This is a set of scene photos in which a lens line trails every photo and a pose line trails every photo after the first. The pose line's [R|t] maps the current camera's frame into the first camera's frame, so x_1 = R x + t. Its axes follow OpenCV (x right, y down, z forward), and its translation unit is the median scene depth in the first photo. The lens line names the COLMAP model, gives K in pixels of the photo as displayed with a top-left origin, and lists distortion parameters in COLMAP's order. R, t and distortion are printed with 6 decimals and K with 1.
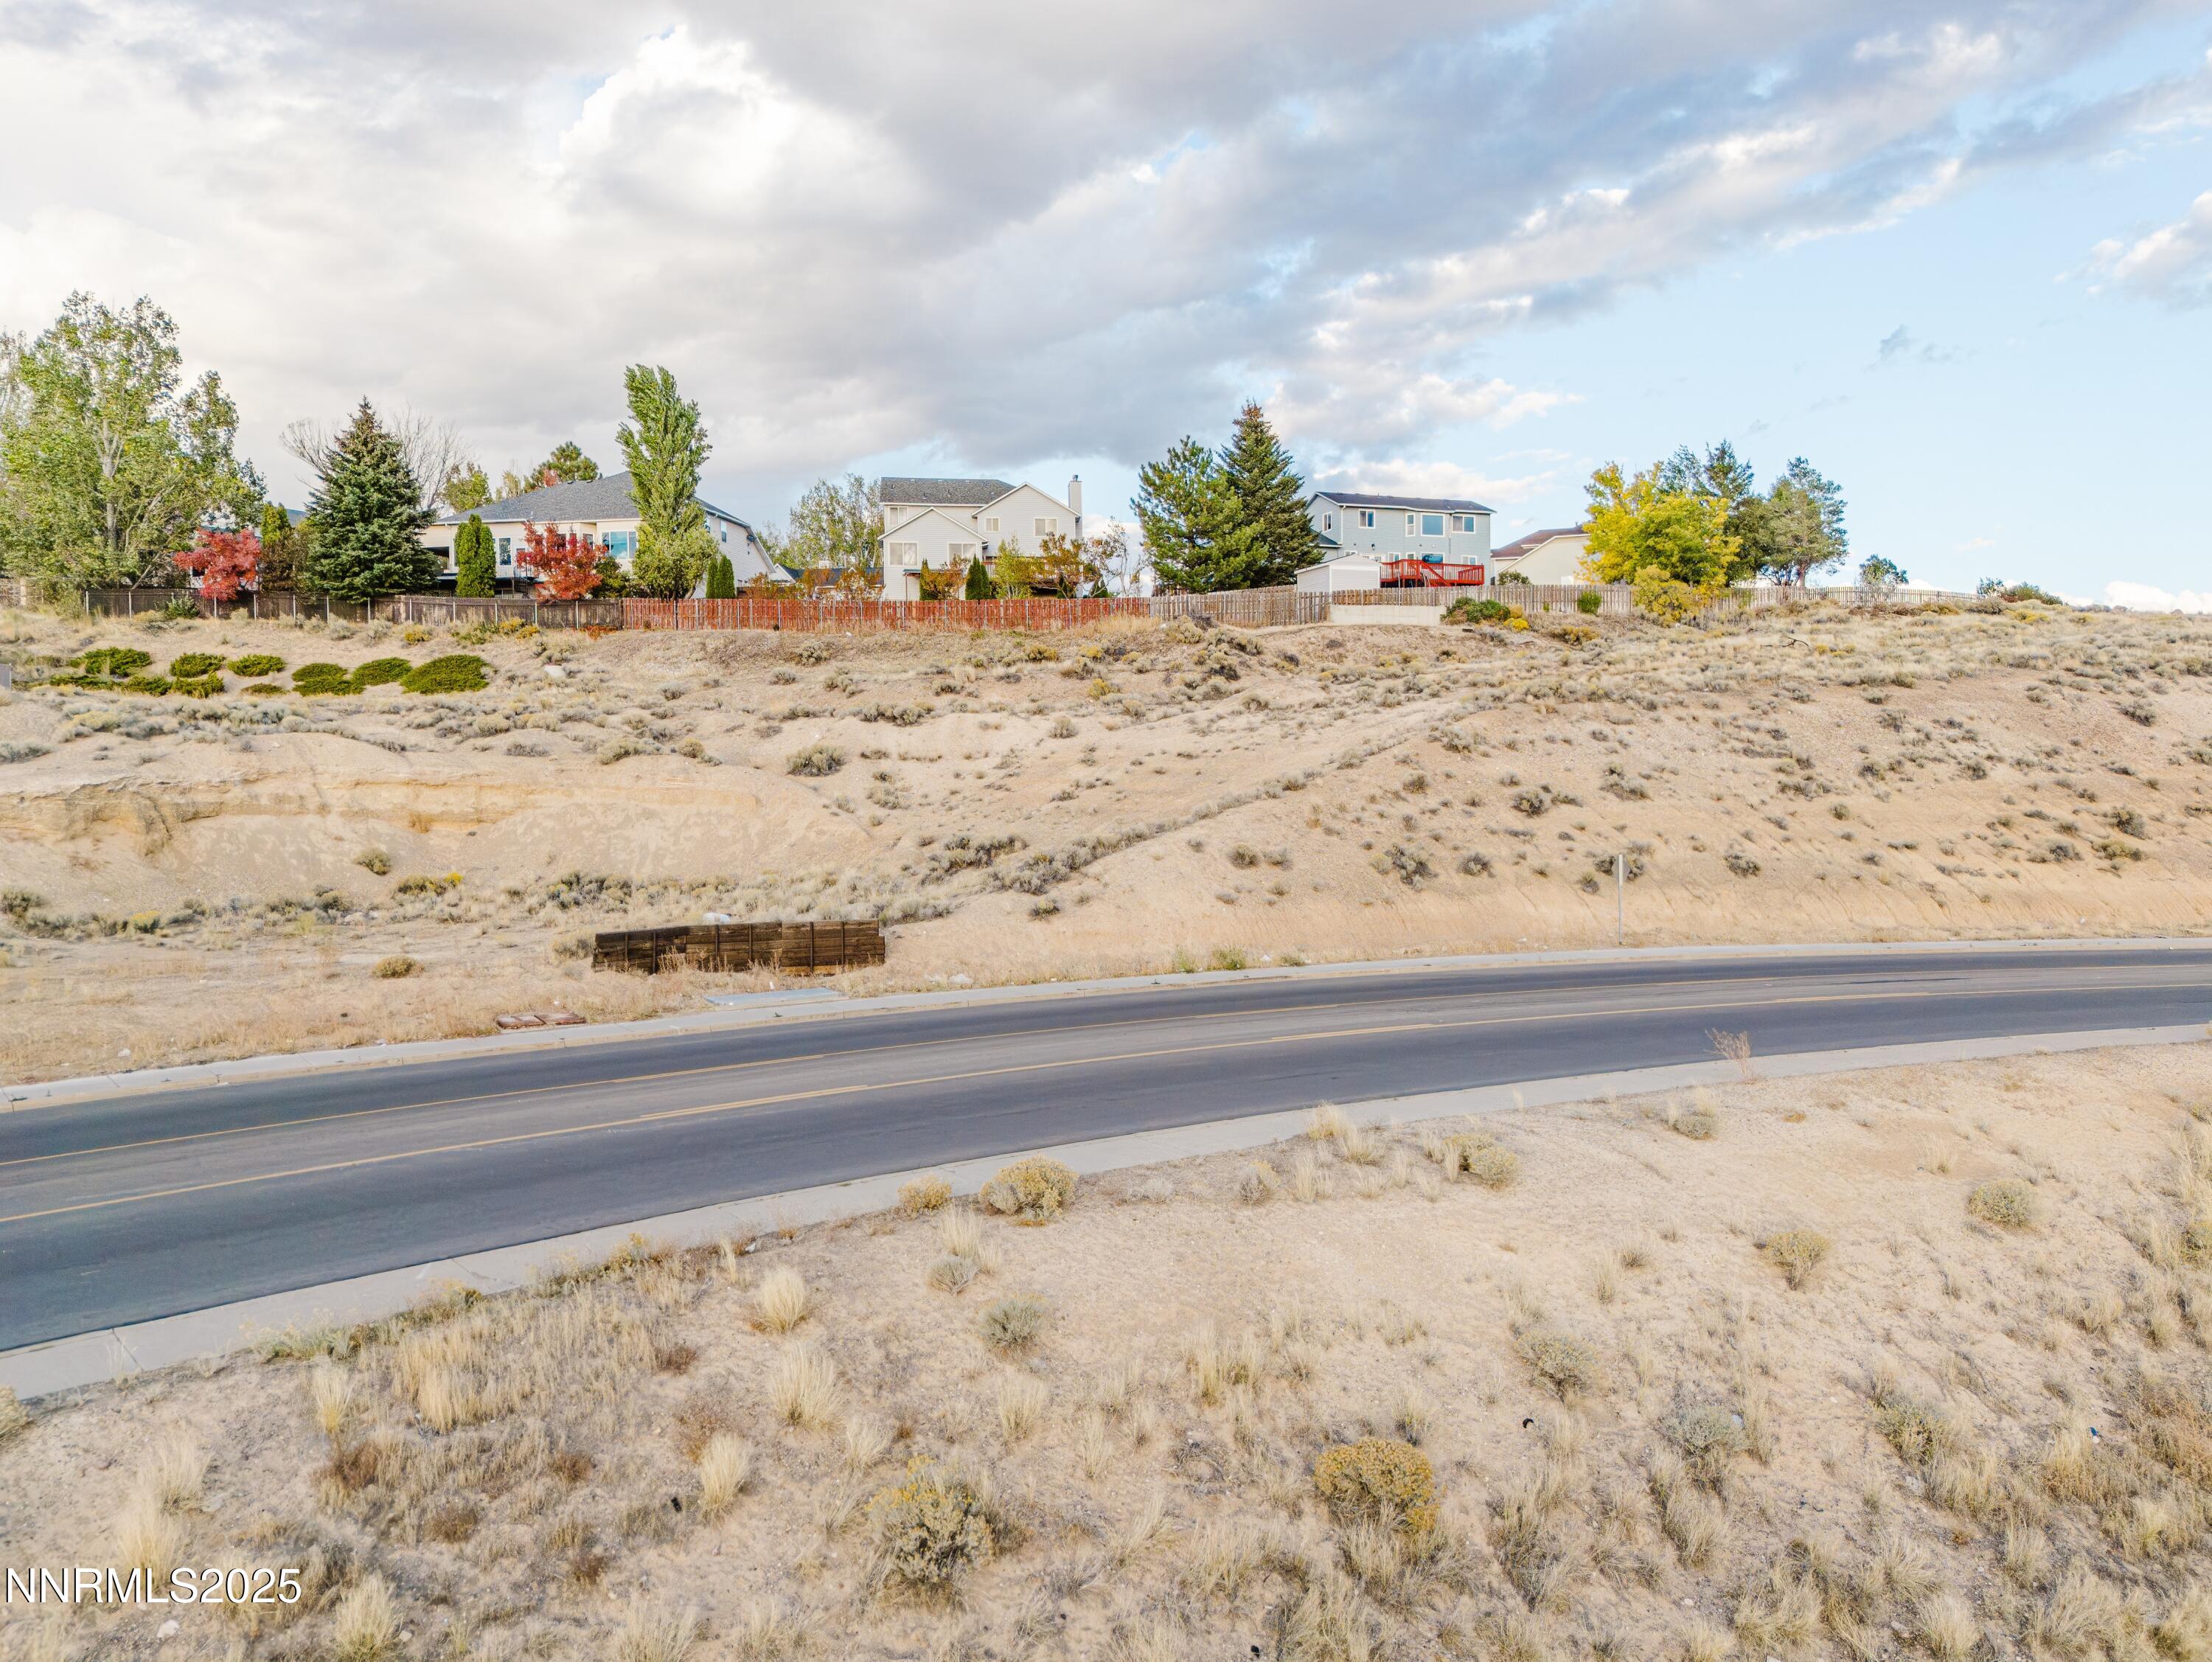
lens RADIAL K [[1620.4, 0, 1120.8], [0, 1620.4, 830.2], [0, 0, 1]] dist [0.076753, -0.071763]
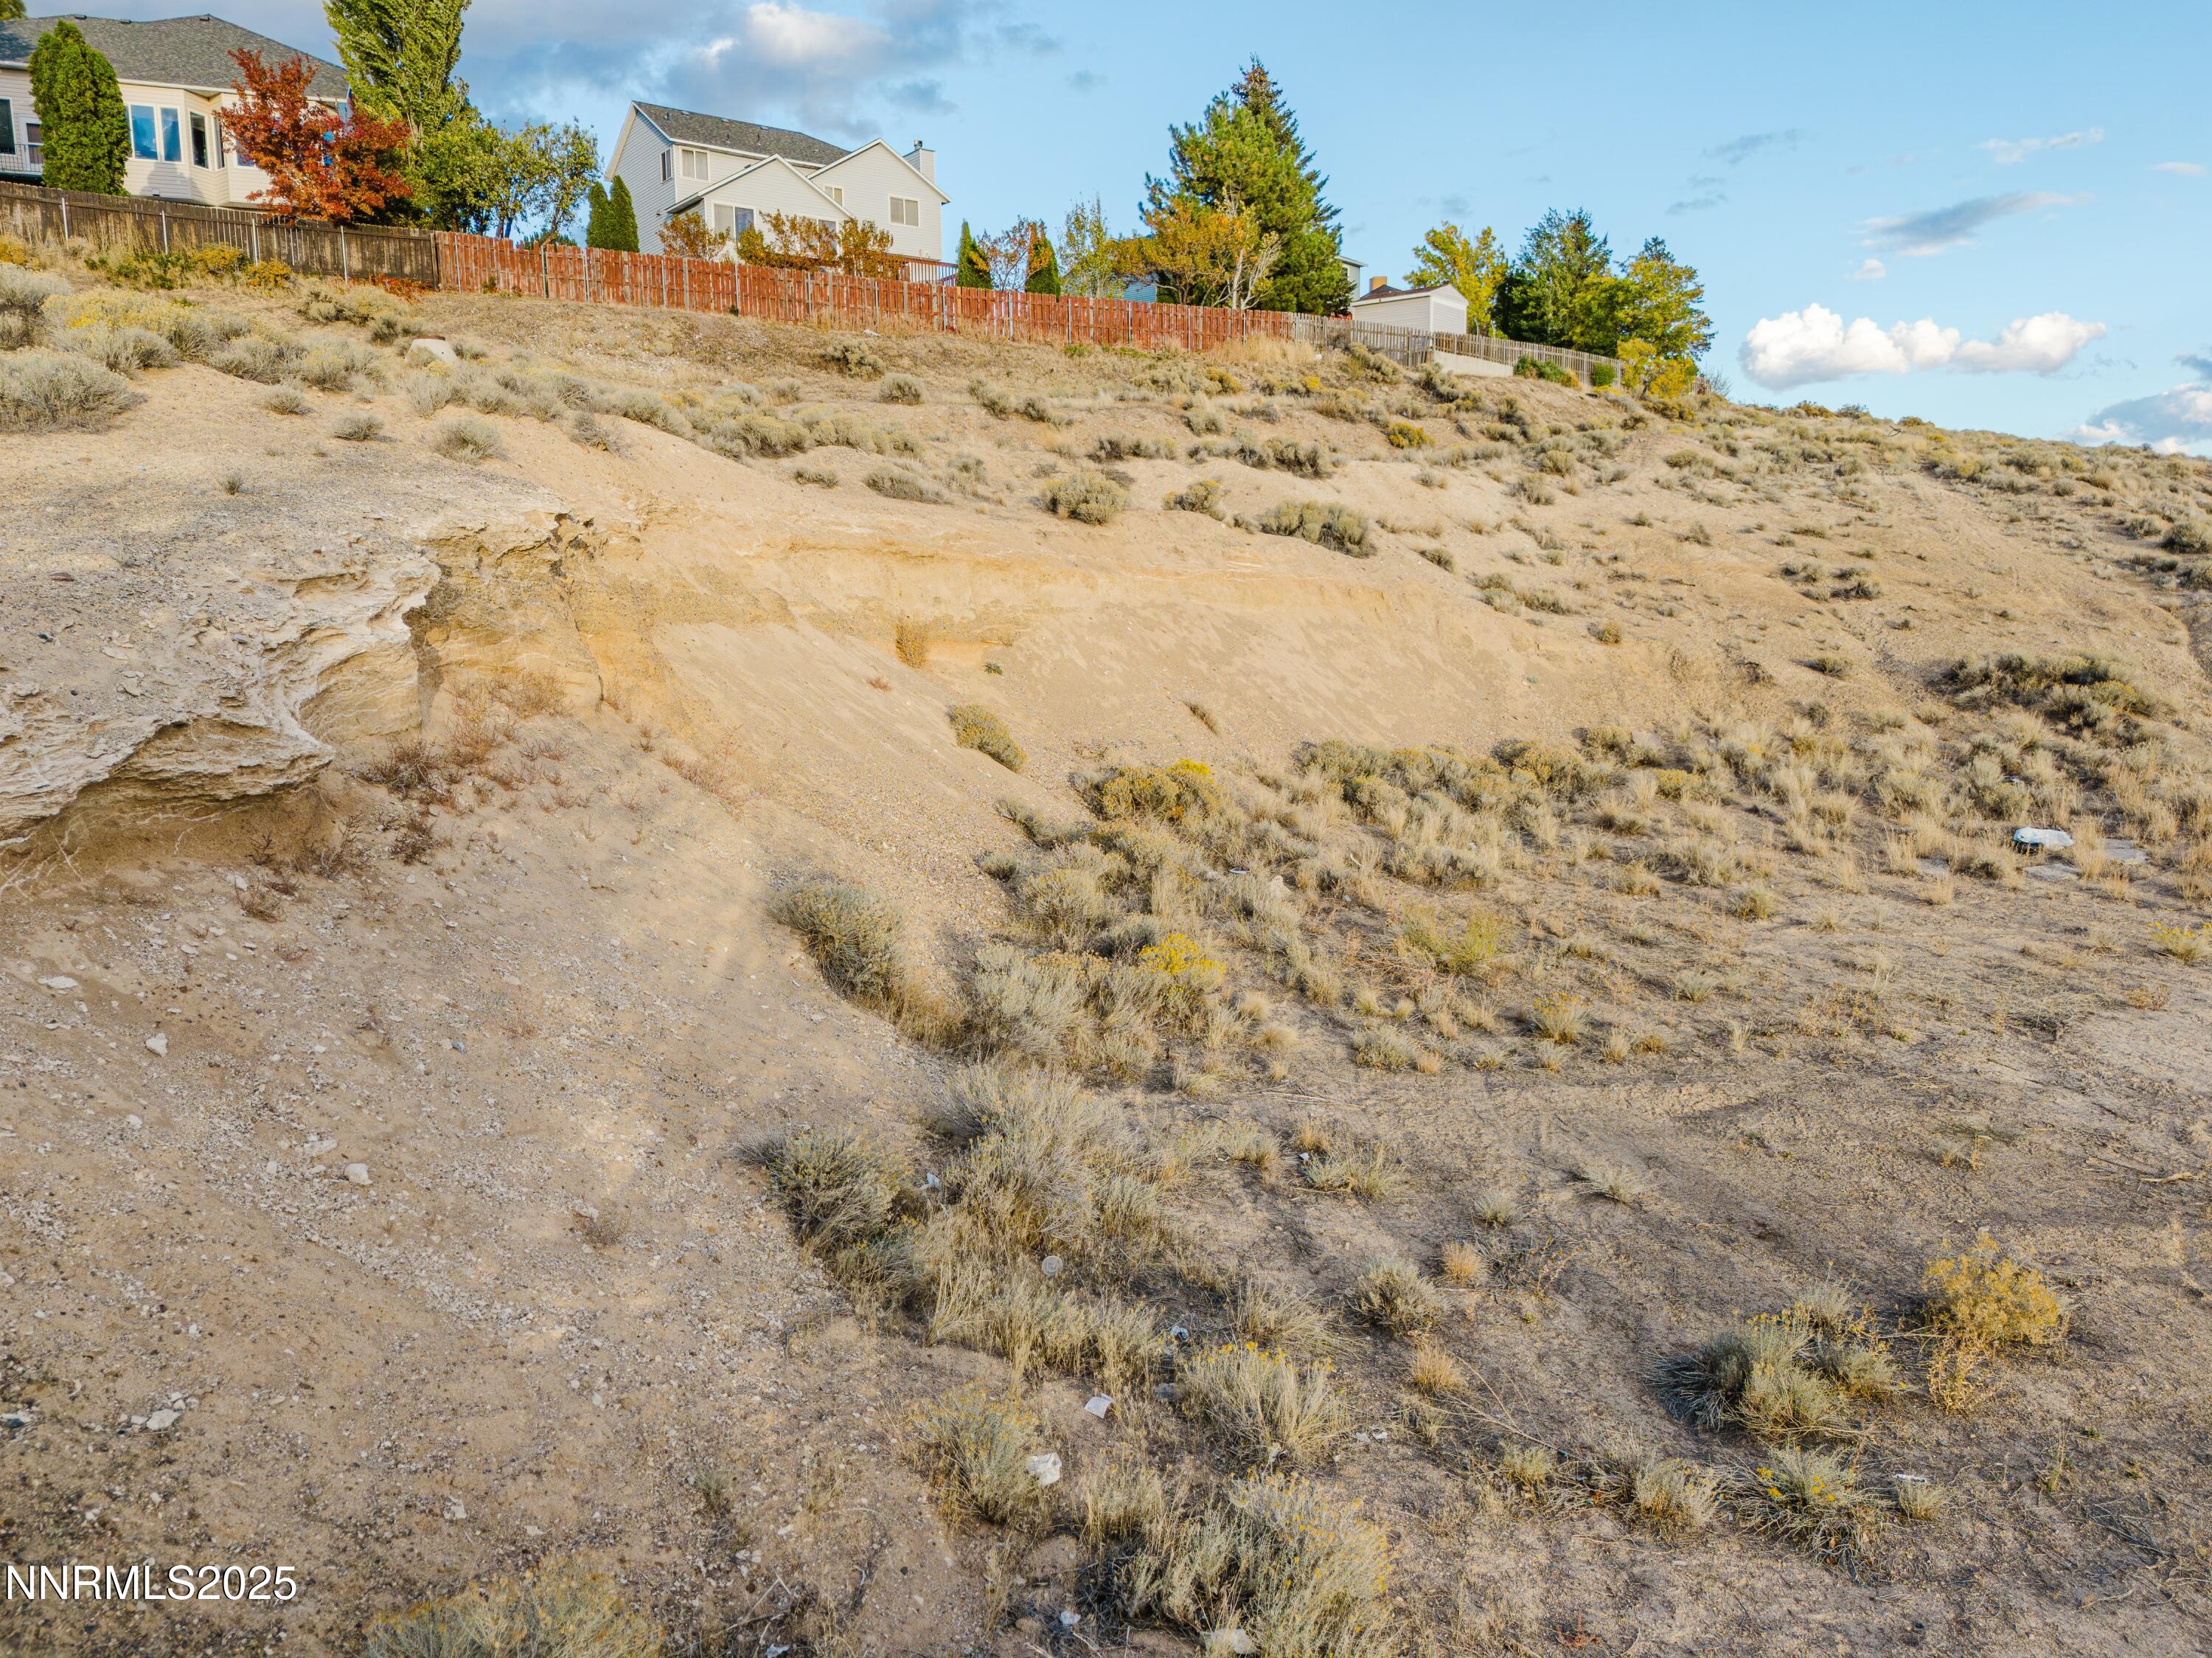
lens RADIAL K [[1621.6, 0, 1109.5], [0, 1621.6, 827.7], [0, 0, 1]] dist [0.081703, -0.078070]
pose [[0.870443, -0.061200, 0.488451, -0.577471], [0.008754, 0.994009, 0.108945, -0.002514], [-0.492192, -0.090554, 0.865764, 0.584544]]
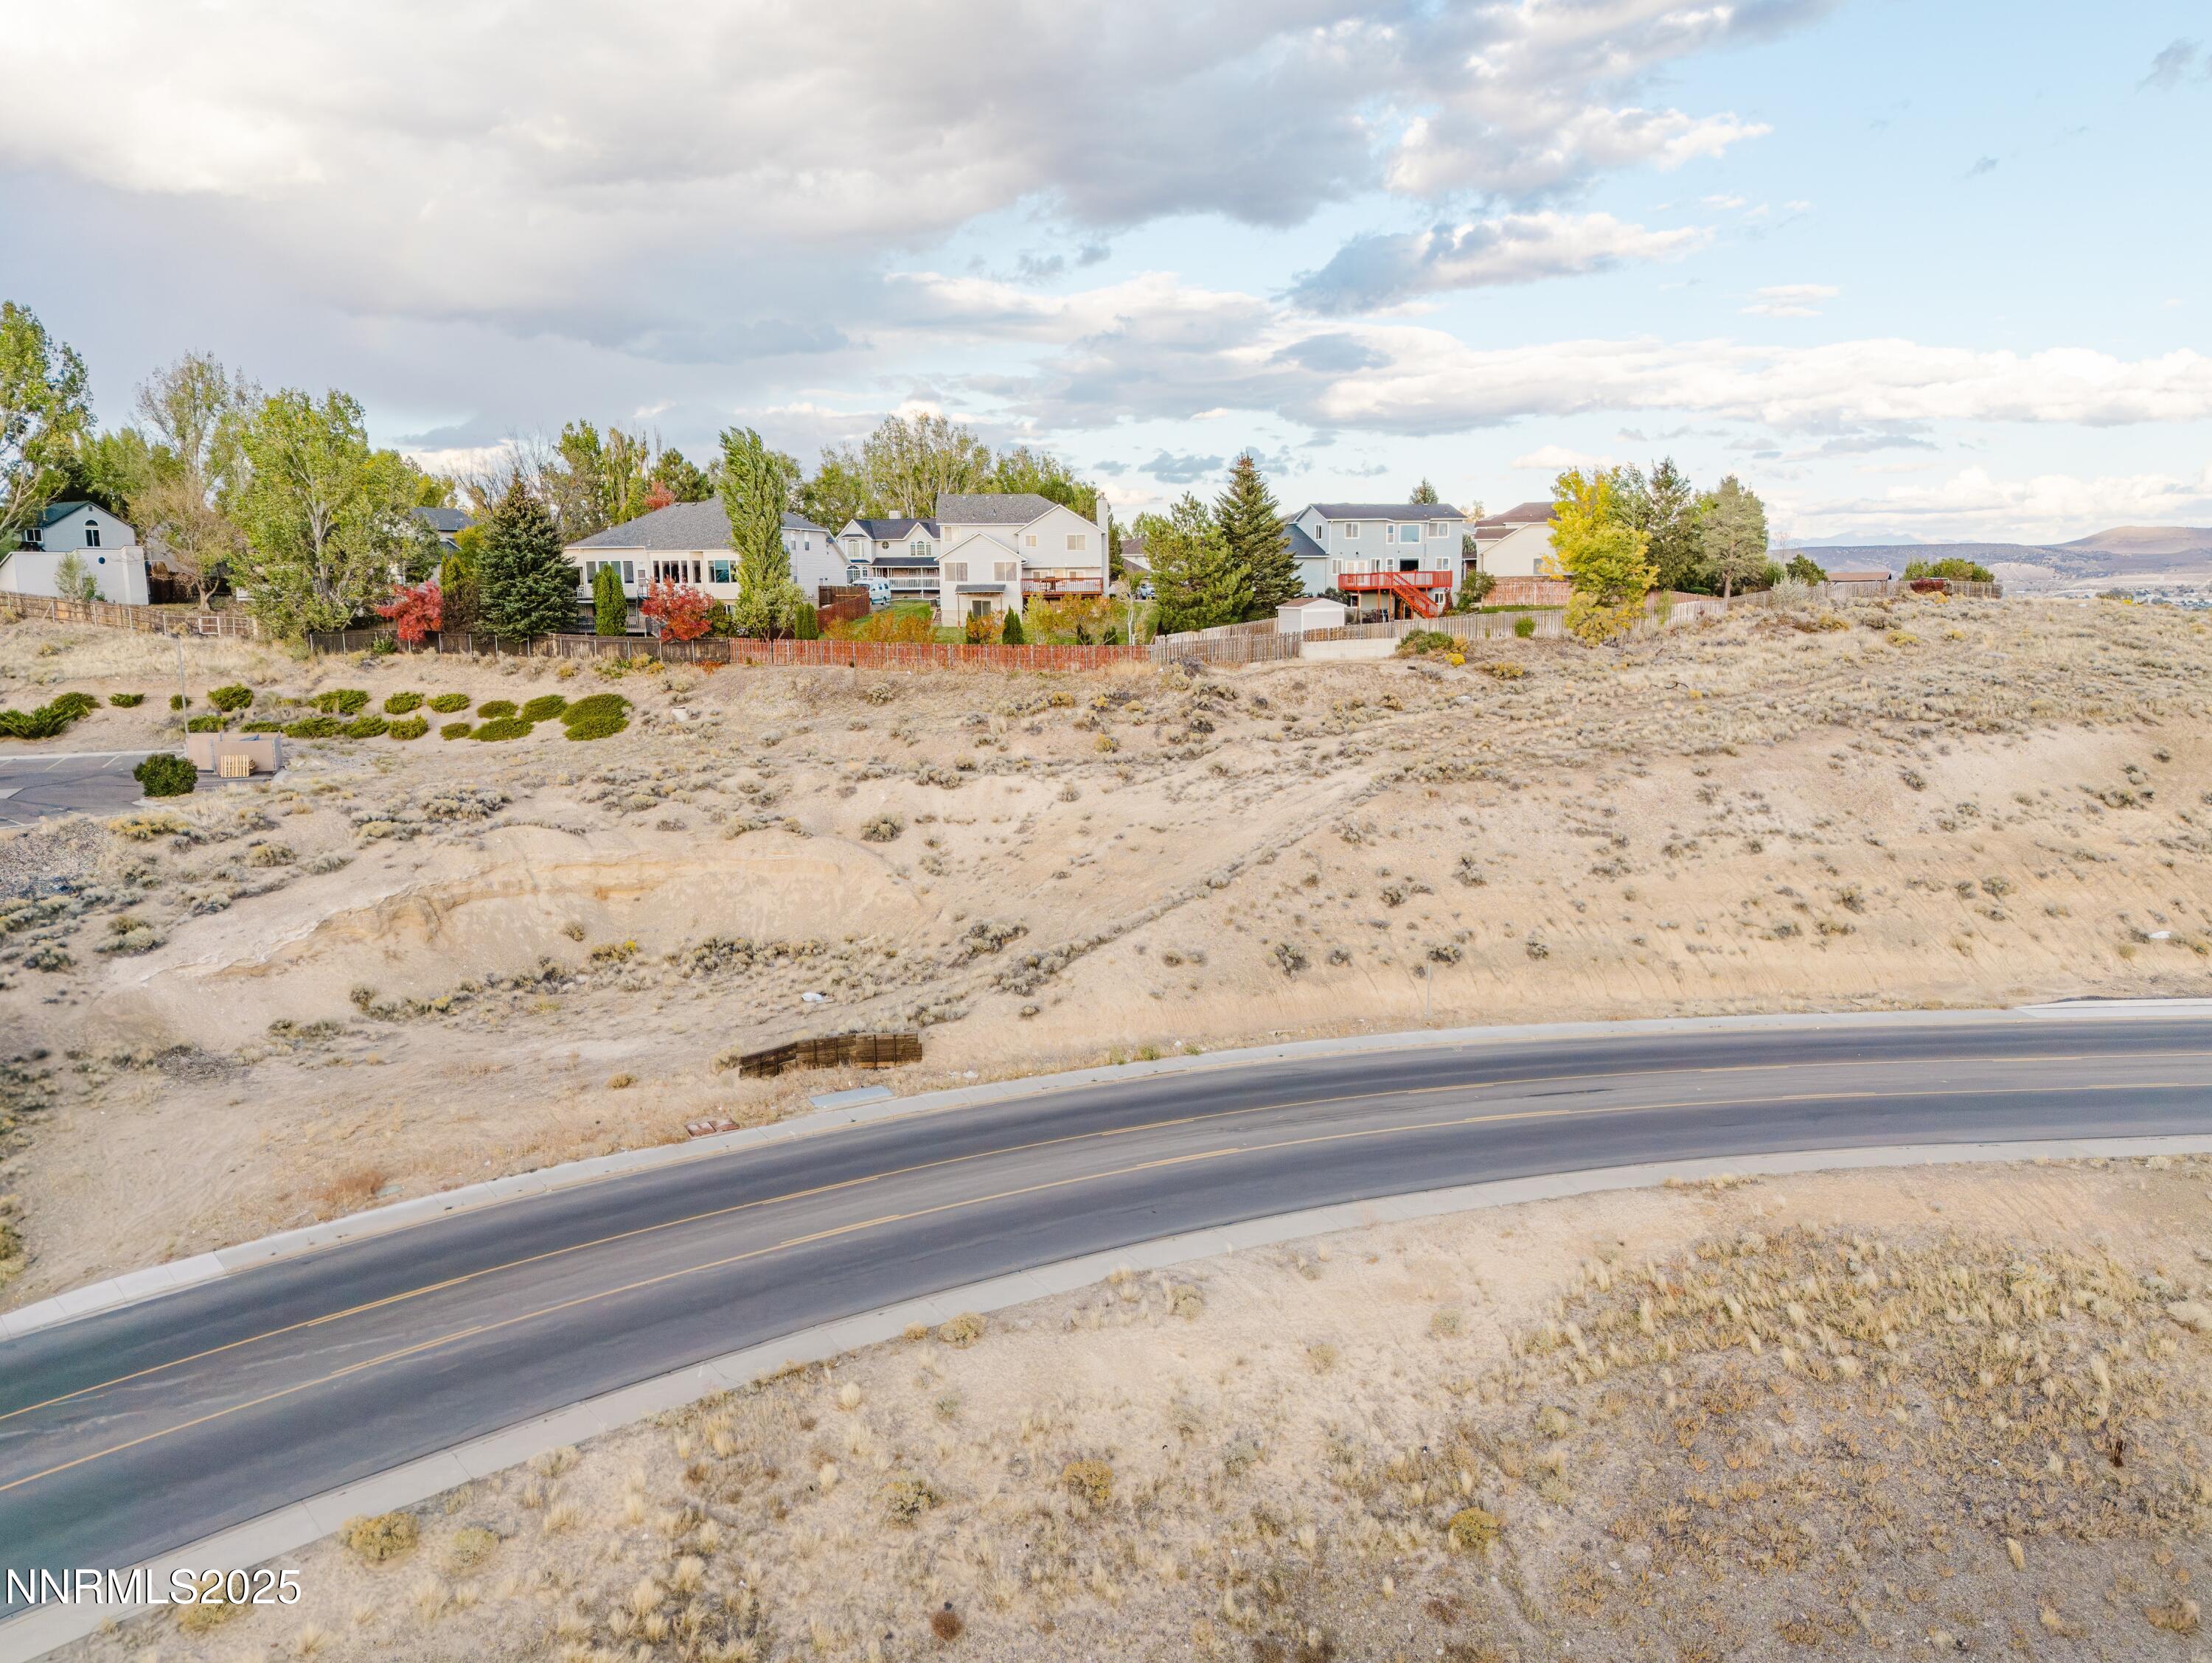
lens RADIAL K [[1618.1, 0, 1120.4], [0, 1618.1, 832.2], [0, 0, 1]] dist [0.083300, -0.076516]
pose [[0.998702, 0.005710, -0.050620, 0.082906], [0.000815, 0.991780, 0.127953, -0.227637], [0.050934, -0.127829, 0.990488, -0.340423]]
